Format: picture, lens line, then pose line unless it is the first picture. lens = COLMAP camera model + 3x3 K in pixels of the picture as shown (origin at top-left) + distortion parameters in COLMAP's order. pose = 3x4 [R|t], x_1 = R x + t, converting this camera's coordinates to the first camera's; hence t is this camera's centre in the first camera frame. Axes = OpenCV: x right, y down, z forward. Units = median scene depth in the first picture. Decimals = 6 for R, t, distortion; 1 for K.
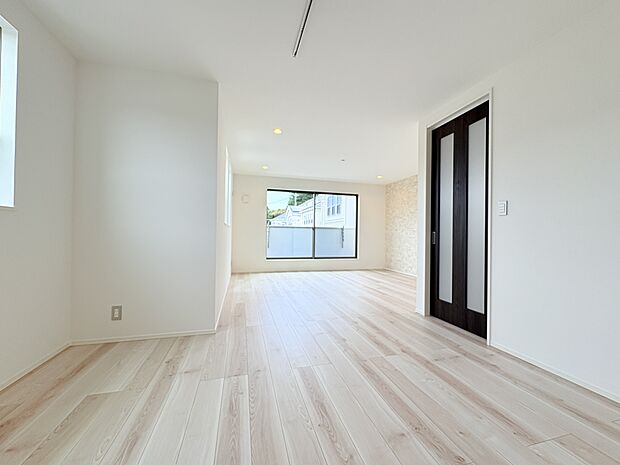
lens RADIAL K [[246.2, 0, 311.8], [0, 246.2, 231.9], [0, 0, 1]] dist [0.000066, 0.000344]
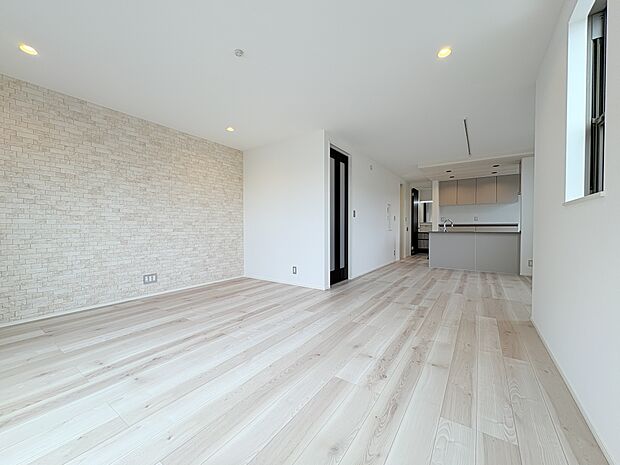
lens RADIAL K [[246.2, 0, 310.6], [0, 246.2, 232.2], [0, 0, 1]] dist [0.000066, 0.000344]
pose [[-0.640248, -0.026417, 0.767714, -0.512526], [-0.014954, 0.999648, 0.021927, 0.020022], [-0.768023, 0.002559, -0.640417, 2.094631]]
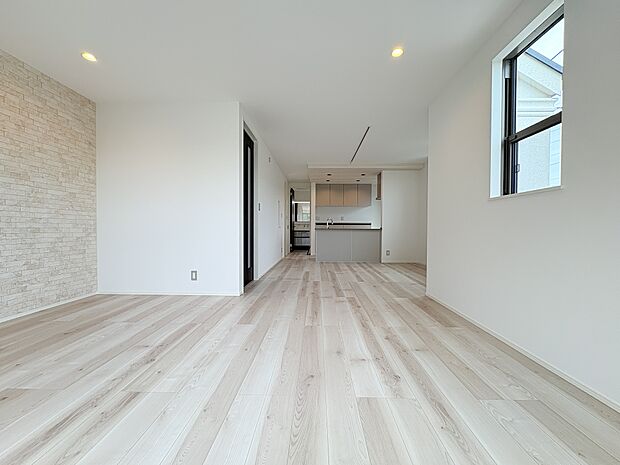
lens RADIAL K [[246.2, 0, 309.7], [0, 246.2, 231.9], [0, 0, 1]] dist [0.000066, 0.000344]
pose [[-0.954532, -0.022294, 0.297275, -0.156031], [-0.021273, 0.999751, 0.006670, 0.063807], [-0.297350, 0.000042, -0.954769, 2.142618]]
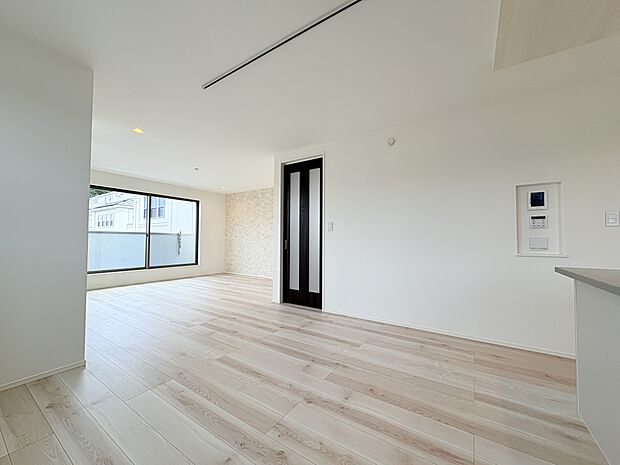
lens RADIAL K [[246.2, 0, 308.2], [0, 246.2, 232.5], [0, 0, 1]] dist [0.000066, 0.000344]
pose [[0.758902, 0.010051, 0.651128, -0.322664], [-0.001537, 0.999906, -0.013643, -0.025929], [-0.651204, 0.009352, 0.758845, -0.122440]]
